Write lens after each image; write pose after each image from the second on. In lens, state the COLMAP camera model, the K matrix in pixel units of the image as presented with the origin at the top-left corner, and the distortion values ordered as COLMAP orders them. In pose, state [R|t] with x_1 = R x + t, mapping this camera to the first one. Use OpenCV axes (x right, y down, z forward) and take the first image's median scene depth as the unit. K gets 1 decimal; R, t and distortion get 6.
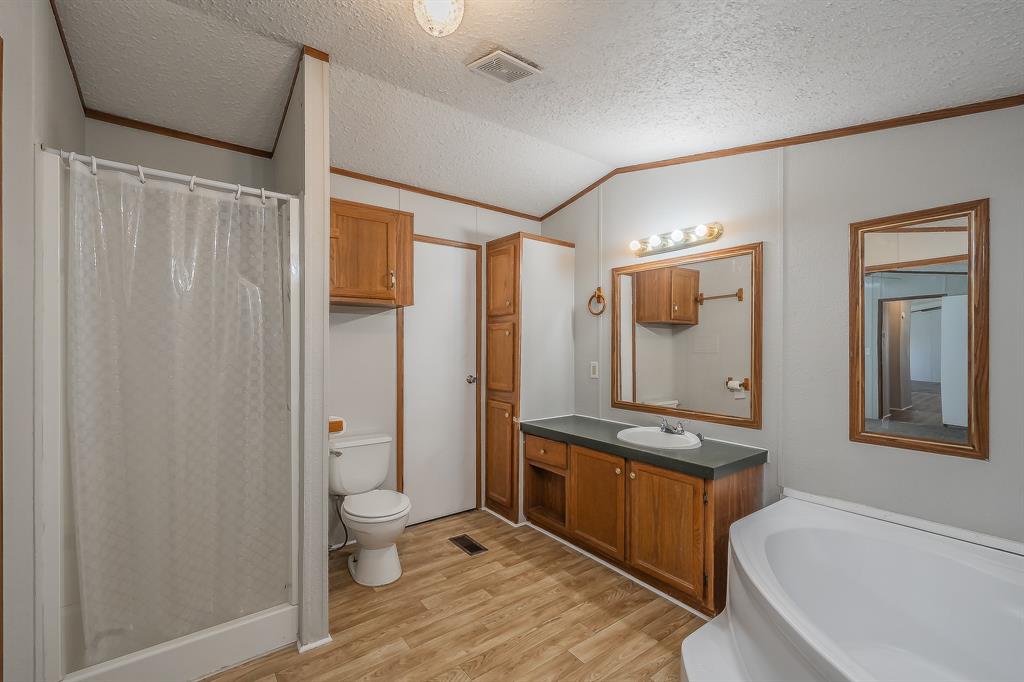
lens RADIAL K [[430.0, 0, 505.3], [0, 430.0, 348.3], [0, 0, 1]] dist [0.004374, -0.000289]
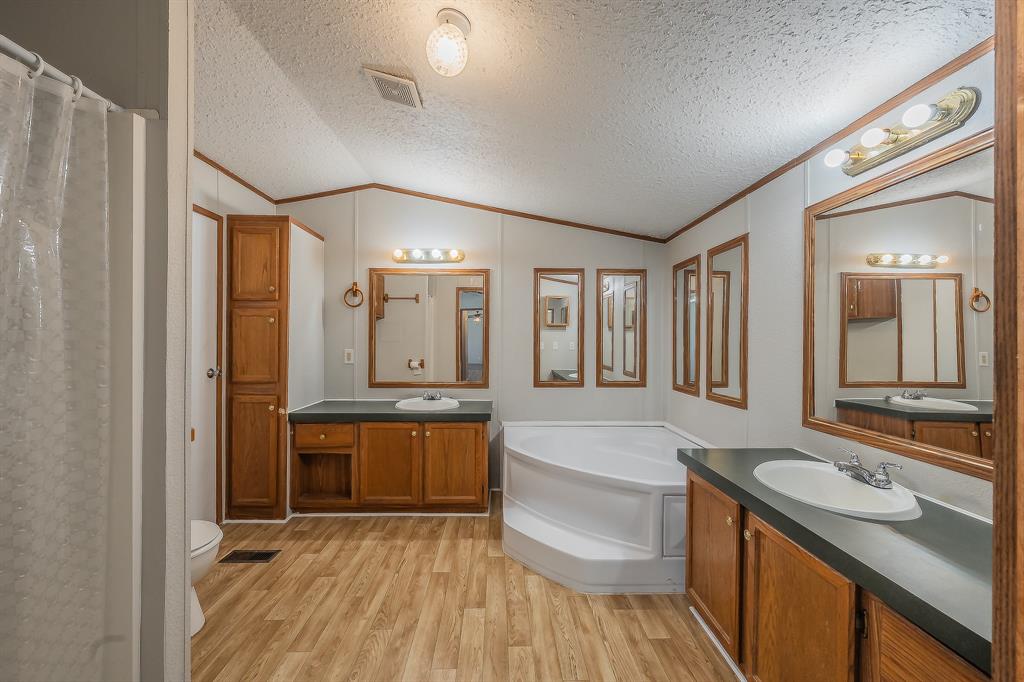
lens RADIAL K [[403.0, 0, 495.6], [0, 403.0, 341.0], [0, 0, 1]] dist [0.000998, 0.000469]
pose [[0.575916, -0.004961, 0.817494, -0.510802], [0.002433, 0.999988, 0.004354, 0.008666], [-0.817505, -0.000518, 0.575921, 0.114003]]
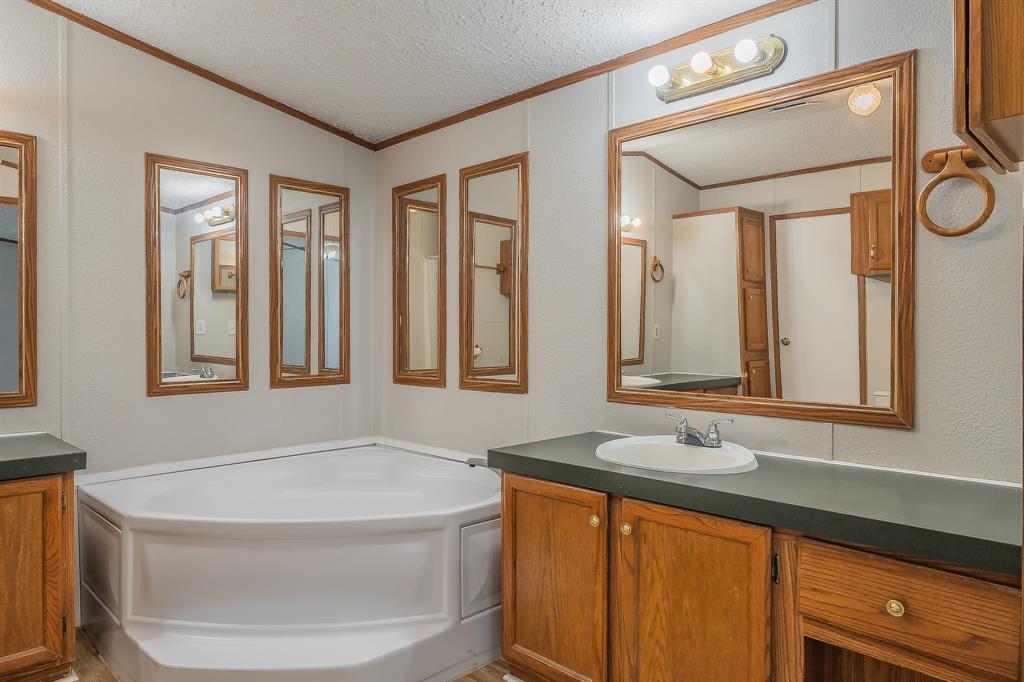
lens RADIAL K [[703.2, 0, 520.1], [0, 703.2, 337.1], [0, 0, 1]] dist [0.027207, -0.016989]
pose [[-0.171928, -0.014618, 0.985001, -0.580534], [0.005333, 0.999861, 0.015769, 0.054252], [-0.985095, 0.007964, -0.171826, 0.367596]]
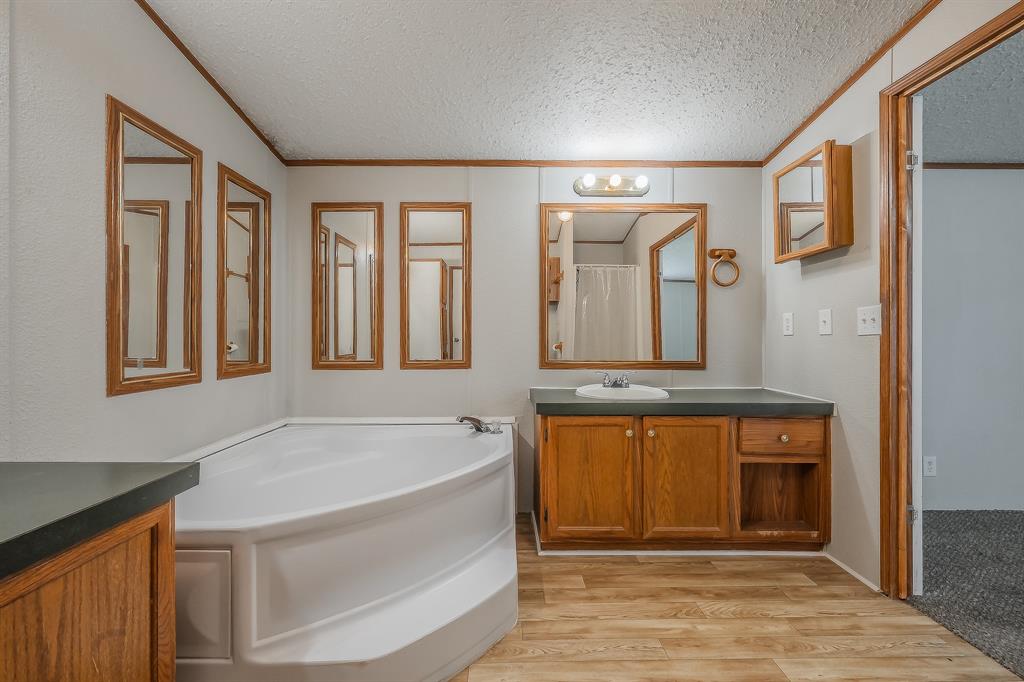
lens RADIAL K [[430.0, 0, 515.6], [0, 430.0, 335.4], [0, 0, 1]] dist [0.004374, -0.000289]
pose [[-0.838148, -0.008355, 0.545379, -0.126237], [-0.005085, 0.999959, 0.007506, 0.076827], [-0.545419, 0.003518, -0.838156, 0.920811]]
